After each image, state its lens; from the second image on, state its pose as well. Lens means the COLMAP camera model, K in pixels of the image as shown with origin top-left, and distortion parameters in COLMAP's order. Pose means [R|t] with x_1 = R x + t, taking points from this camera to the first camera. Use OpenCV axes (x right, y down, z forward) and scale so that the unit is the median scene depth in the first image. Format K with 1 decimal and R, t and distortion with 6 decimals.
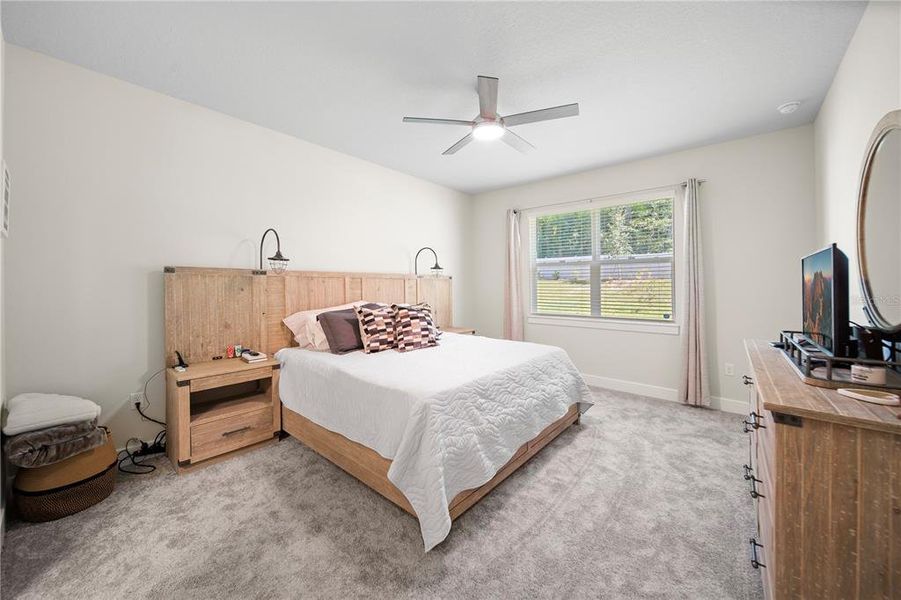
lens RADIAL K [[332.2, 0, 439.7], [0, 332.2, 290.2], [0, 0, 1]] dist [0.000113, -0.000011]
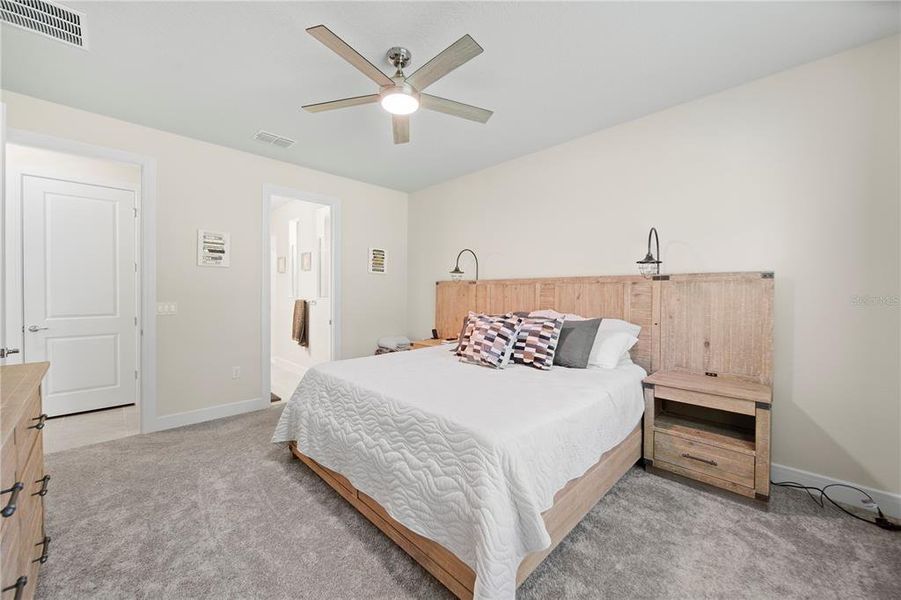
lens RADIAL K [[332.2, 0, 439.7], [0, 332.2, 290.2], [0, 0, 1]] dist [0.000113, -0.000011]
pose [[-0.054505, -0.009743, -0.998466, 0.794591], [-0.018999, 0.999781, -0.008719, -0.007867], [0.998333, 0.018495, -0.054678, 0.938274]]
